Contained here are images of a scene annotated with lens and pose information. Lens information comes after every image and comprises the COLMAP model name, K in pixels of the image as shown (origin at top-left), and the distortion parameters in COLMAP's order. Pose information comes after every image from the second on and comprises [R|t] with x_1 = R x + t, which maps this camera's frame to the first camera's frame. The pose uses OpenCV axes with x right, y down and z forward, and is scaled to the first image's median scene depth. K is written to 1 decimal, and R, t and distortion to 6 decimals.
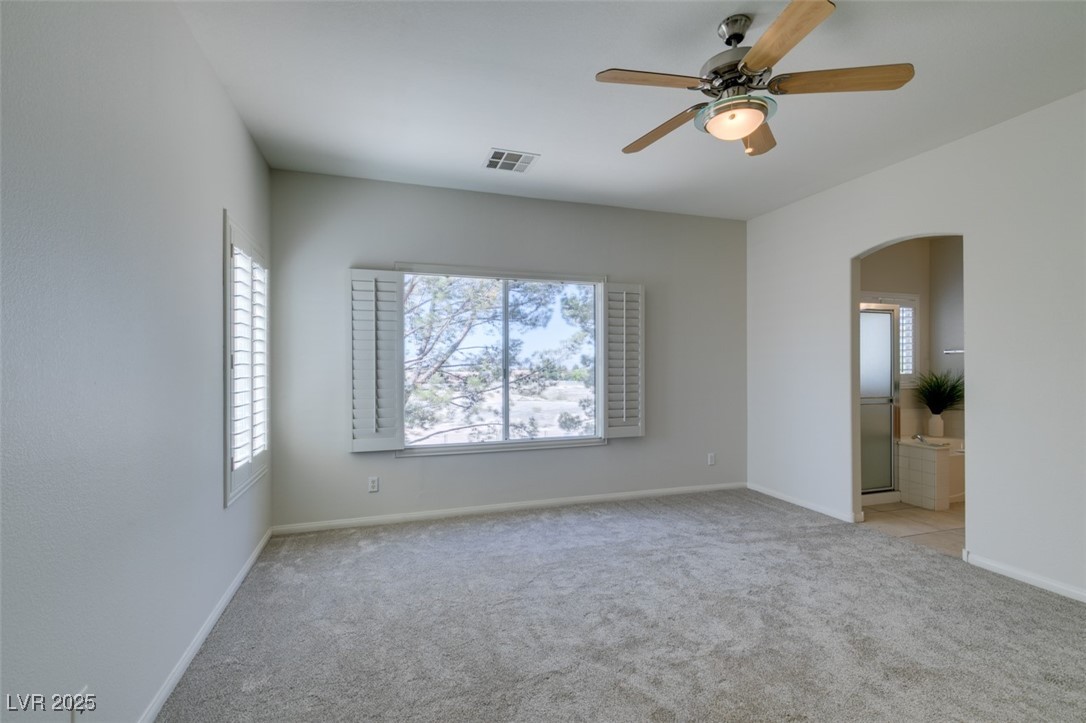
lens RADIAL K [[491.8, 0, 543.0], [0, 491.8, 361.5], [0, 0, 1]] dist [0.003349, -0.000316]
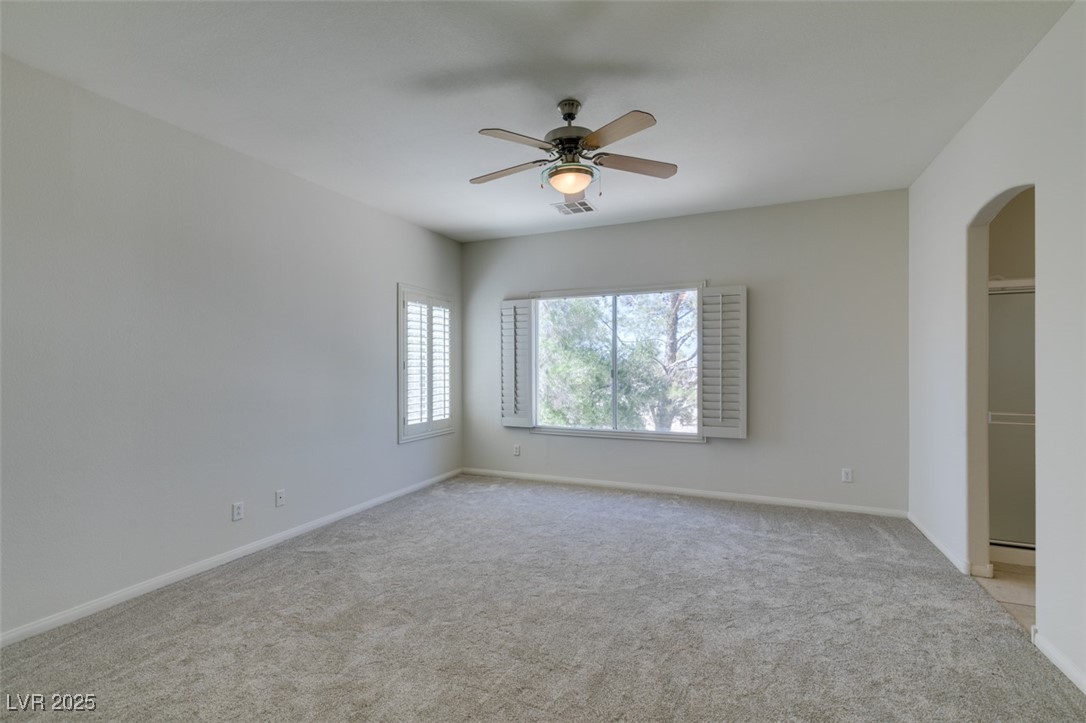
lens RADIAL K [[491.8, 0, 543.0], [0, 491.8, 361.5], [0, 0, 1]] dist [0.003349, -0.000316]
pose [[0.740567, -0.005679, -0.671959, 0.682887], [0.004473, 0.999984, -0.003522, -0.002021], [0.671968, -0.000397, 0.740580, -0.004620]]
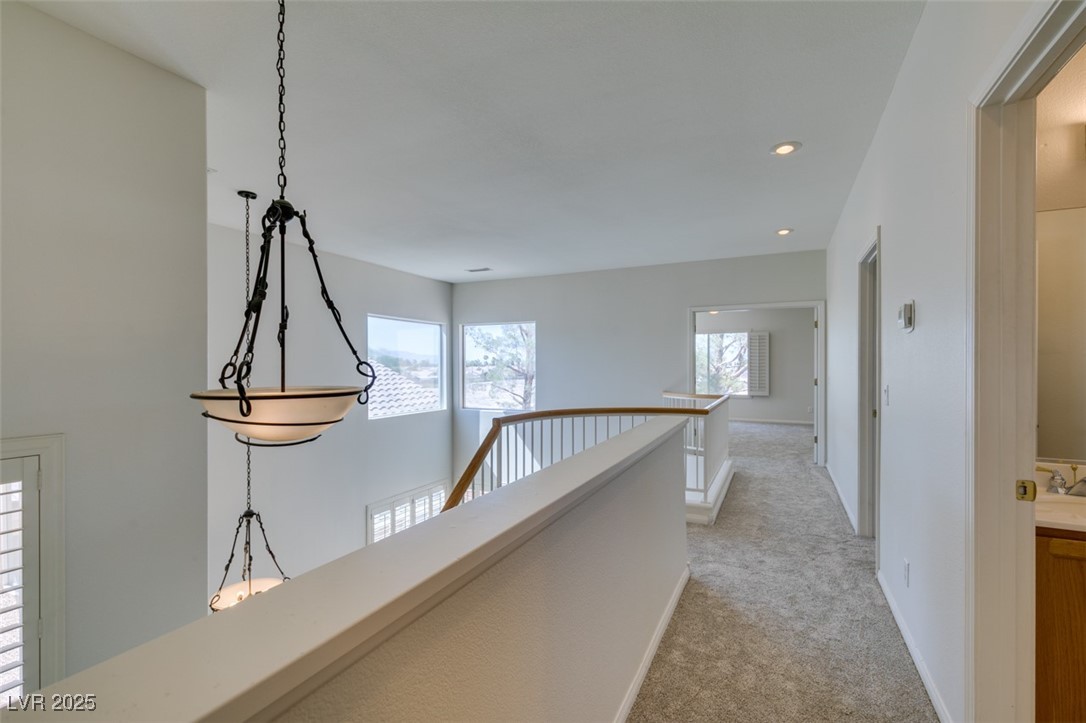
lens RADIAL K [[491.8, 0, 543.0], [0, 491.8, 361.5], [0, 0, 1]] dist [0.003349, -0.000316]
pose [[0.713851, -0.003773, -0.700287, 1.311637], [0.005452, 0.999985, 0.000170, -0.024788], [0.700276, -0.003939, 0.713861, -1.749932]]
